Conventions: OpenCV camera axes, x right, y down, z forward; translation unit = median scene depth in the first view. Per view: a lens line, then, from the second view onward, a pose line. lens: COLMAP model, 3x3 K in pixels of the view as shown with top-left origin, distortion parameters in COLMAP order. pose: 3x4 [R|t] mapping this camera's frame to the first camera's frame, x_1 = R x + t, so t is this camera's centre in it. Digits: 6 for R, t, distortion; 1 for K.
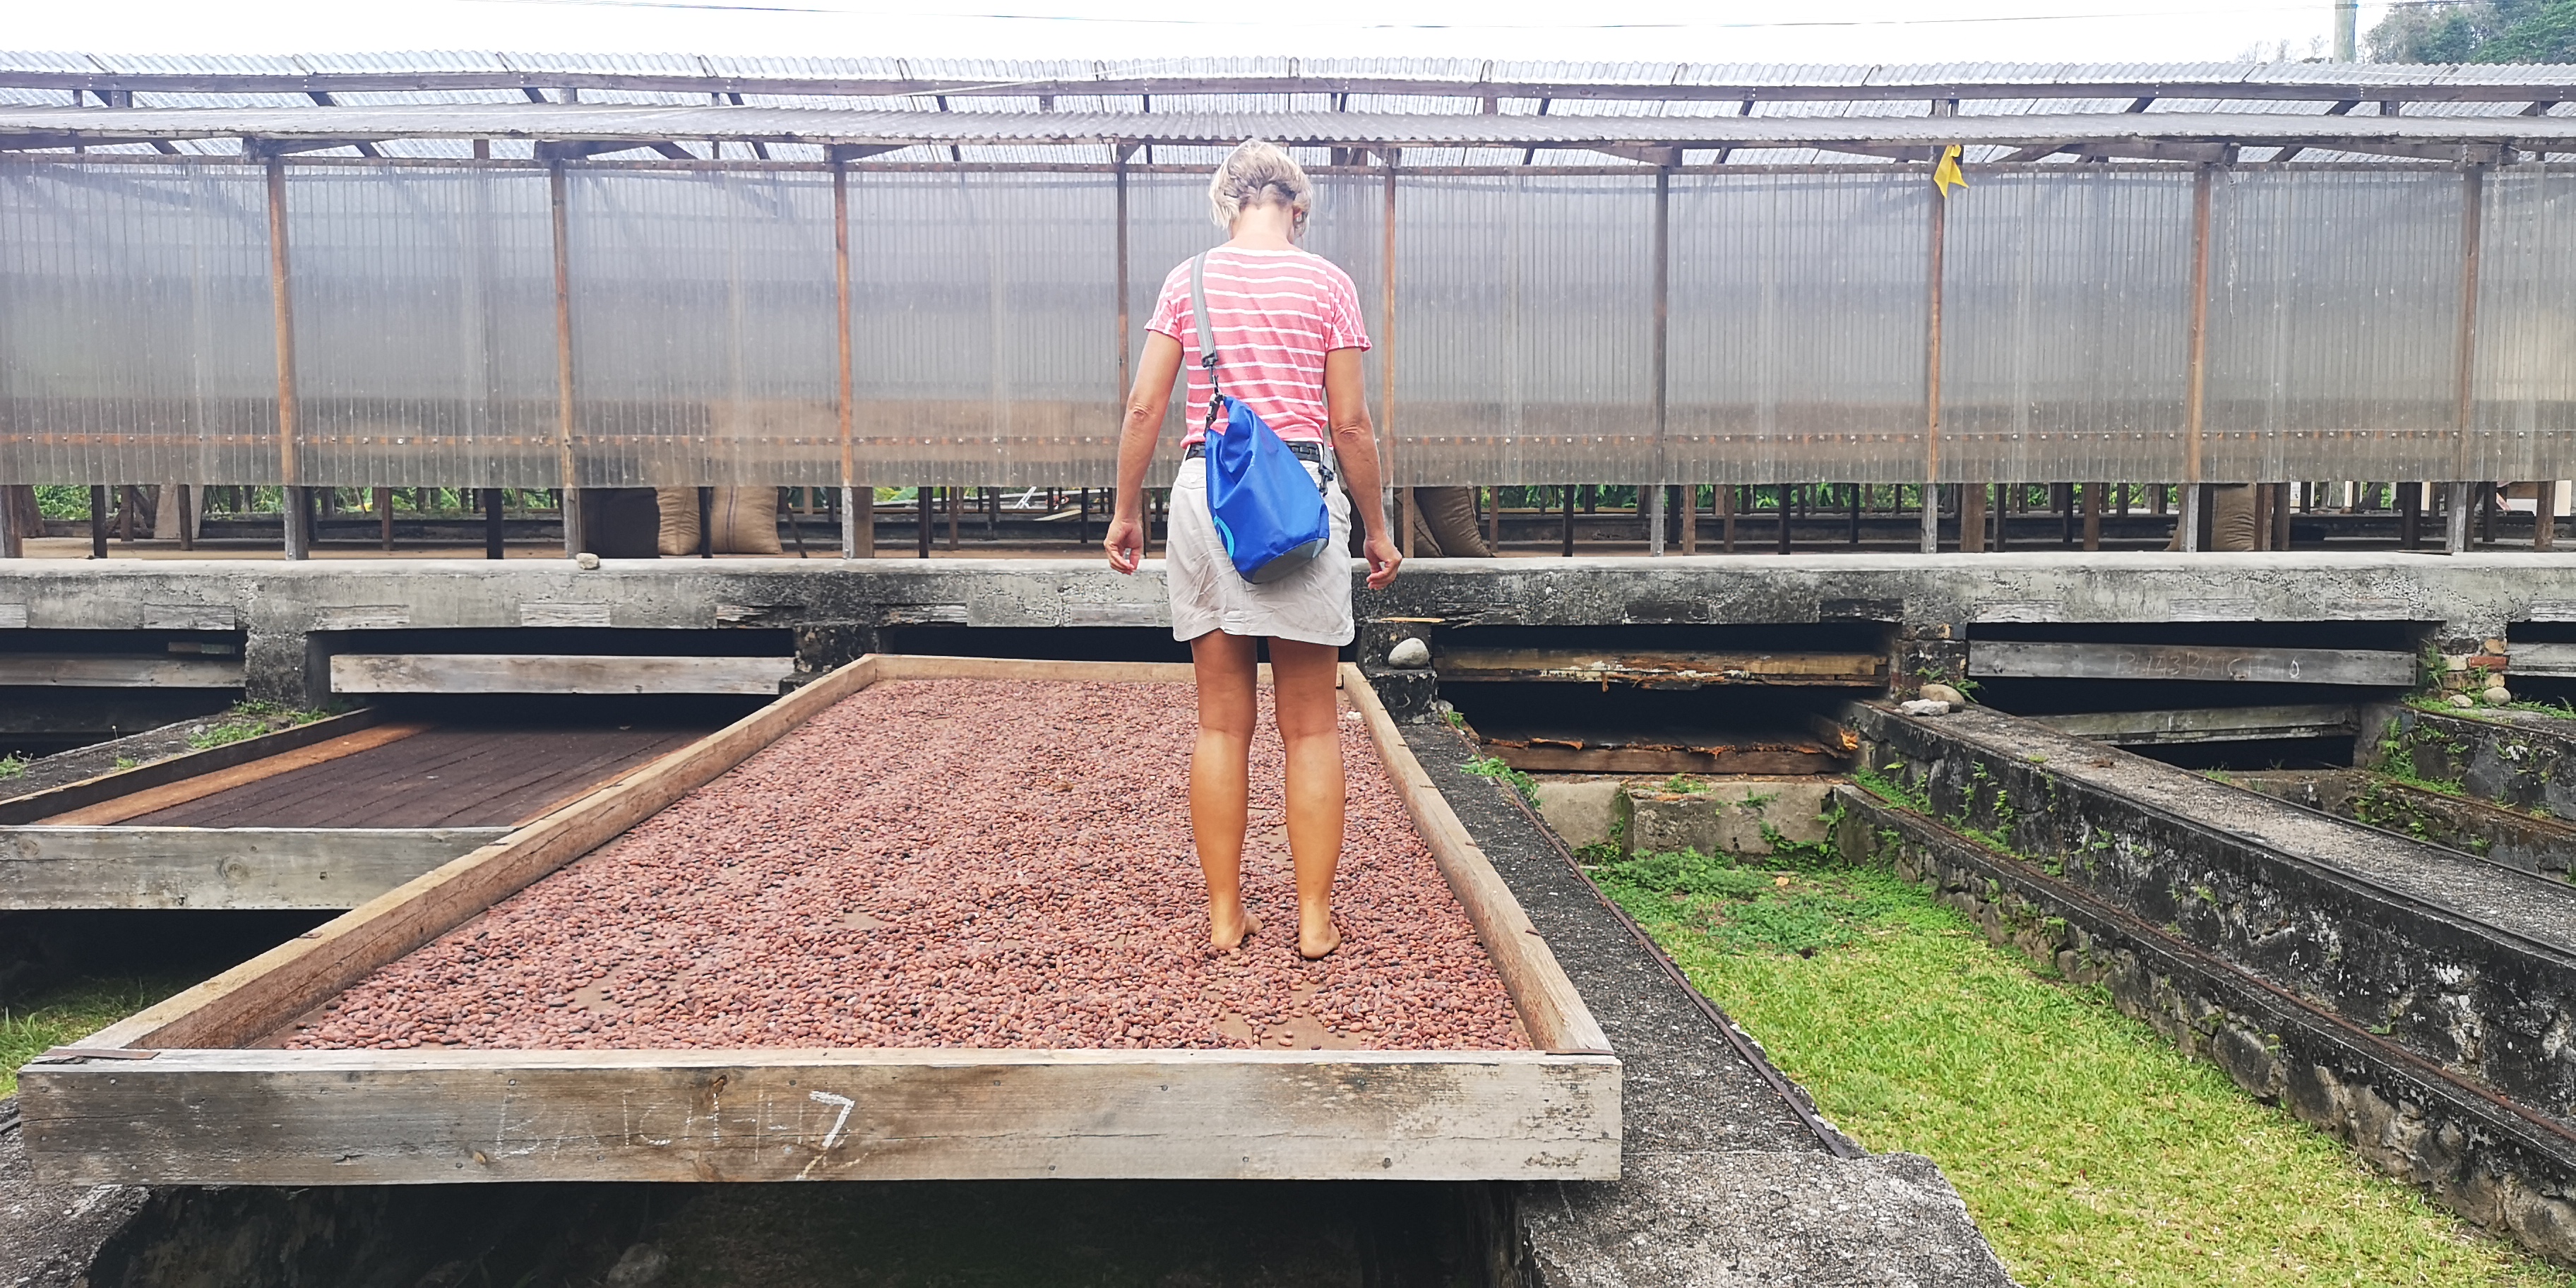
lens RADIAL K [[1955.4, 0, 1288.0], [0, 1955.4, 644.0], [0, 0, 1]] dist [0.069394, -0.083935]
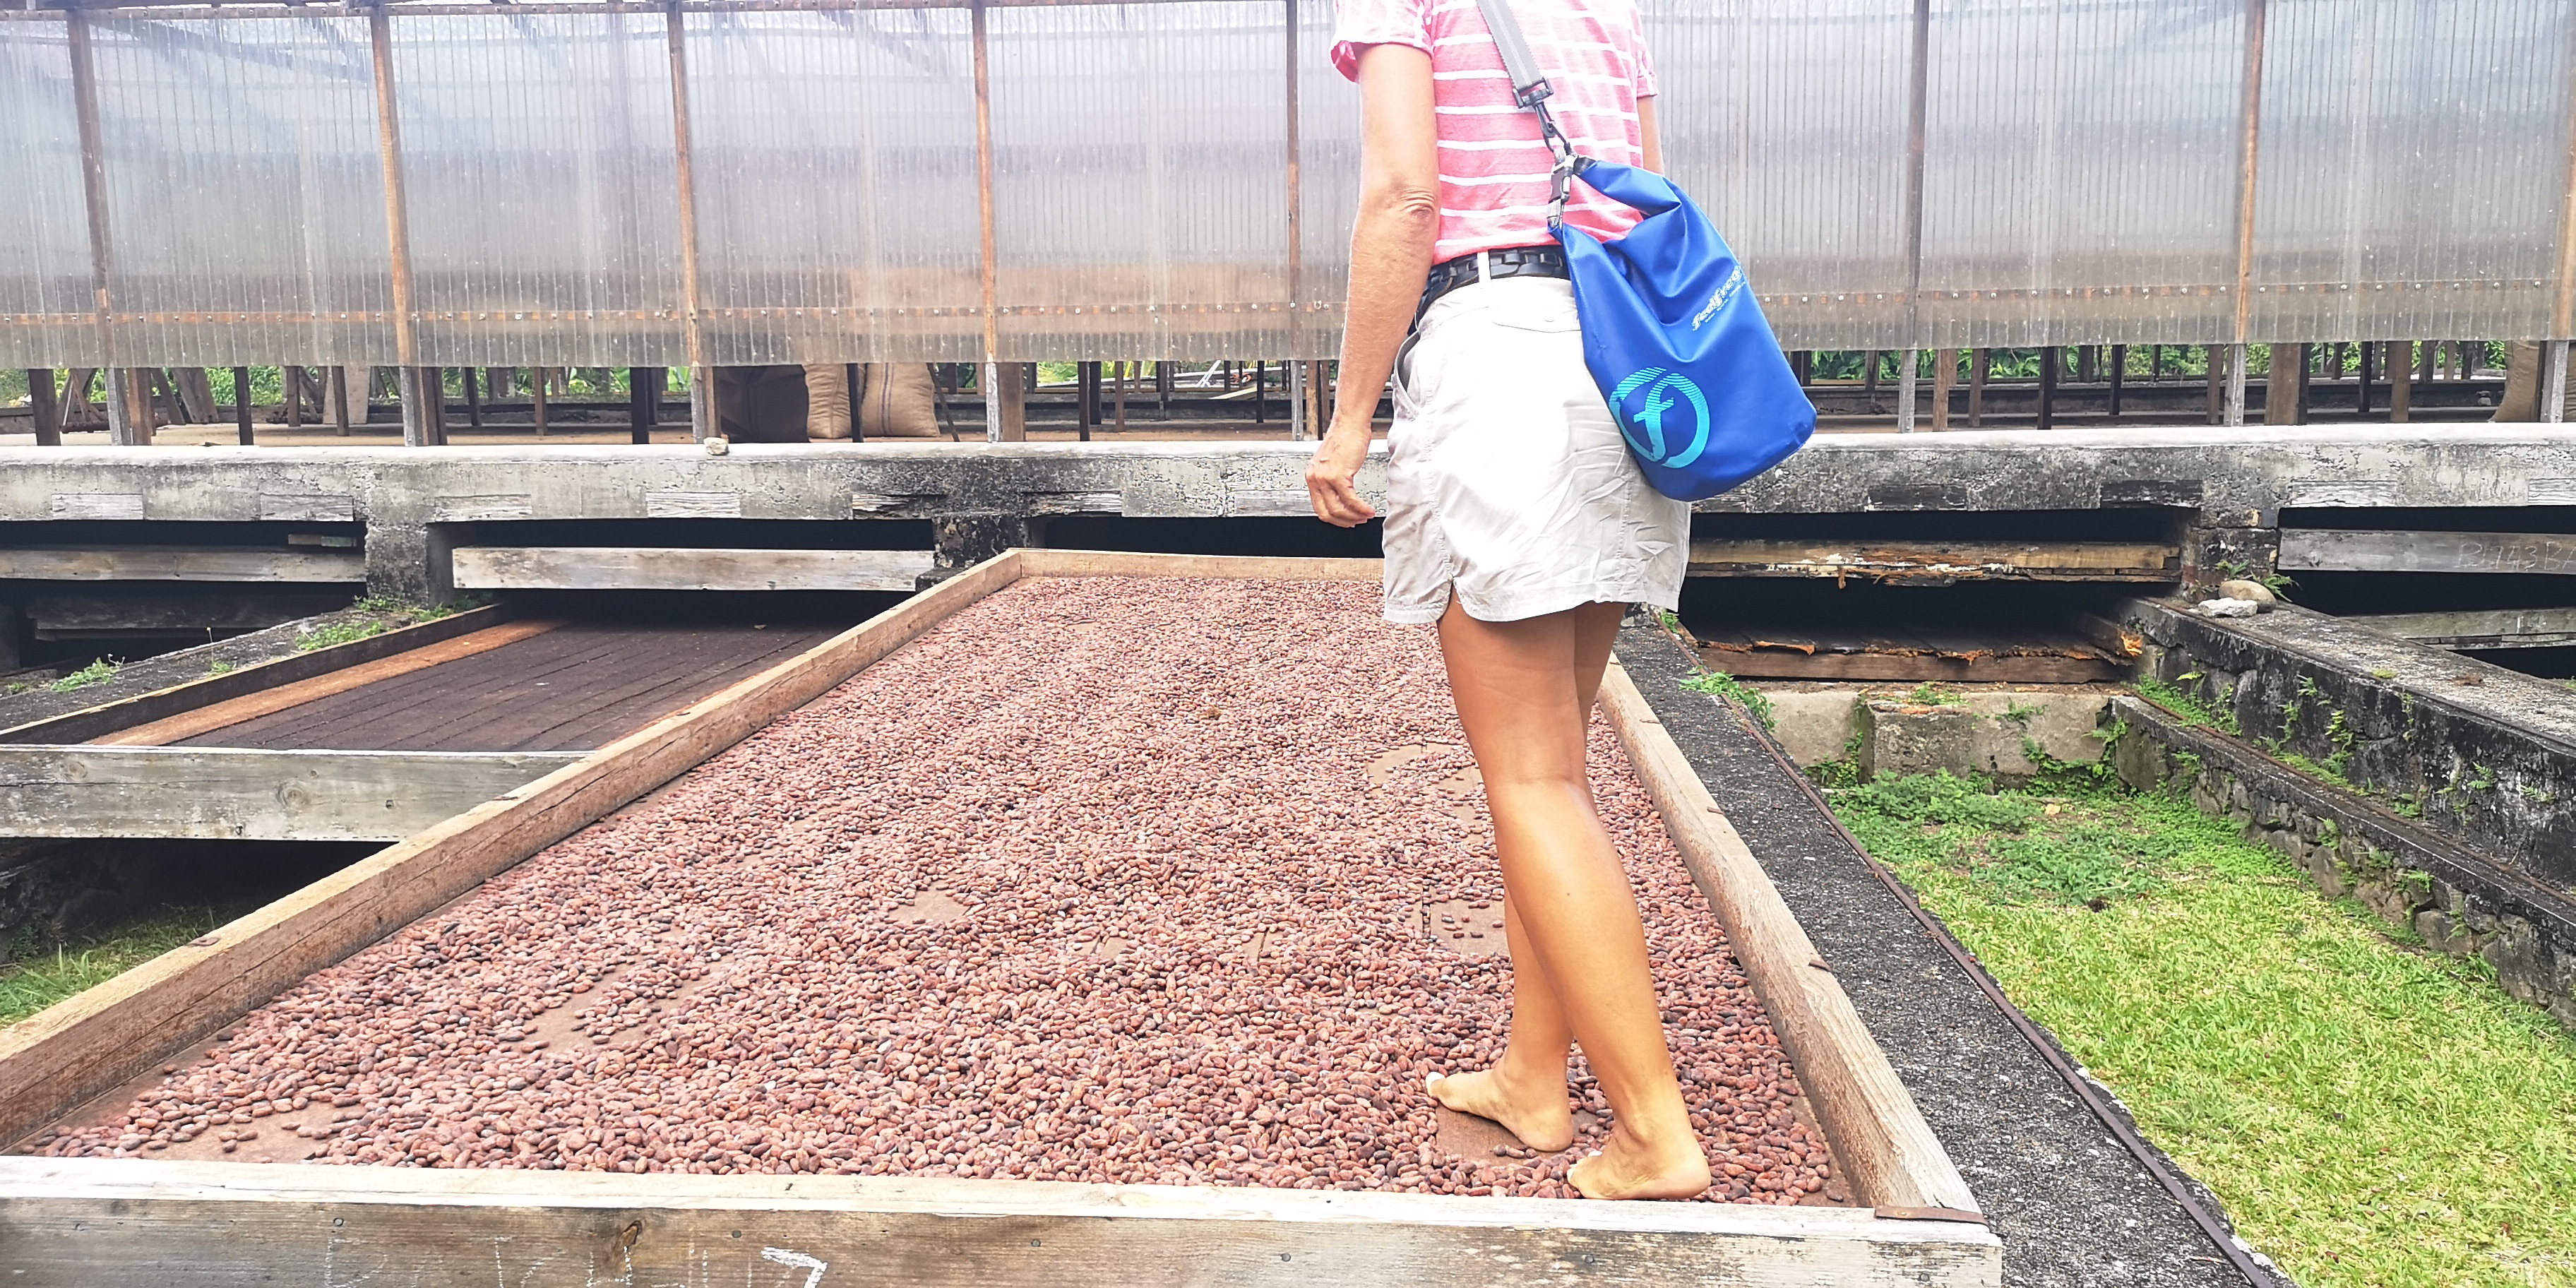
lens RADIAL K [[1955.4, 0, 1288.0], [0, 1955.4, 644.0], [0, 0, 1]] dist [0.069394, -0.083935]
pose [[0.995329, 0.003787, -0.096465, 0.000217], [0.002159, 0.998107, 0.061457, -0.005723], [0.096515, -0.061378, 0.993437, 0.107005]]
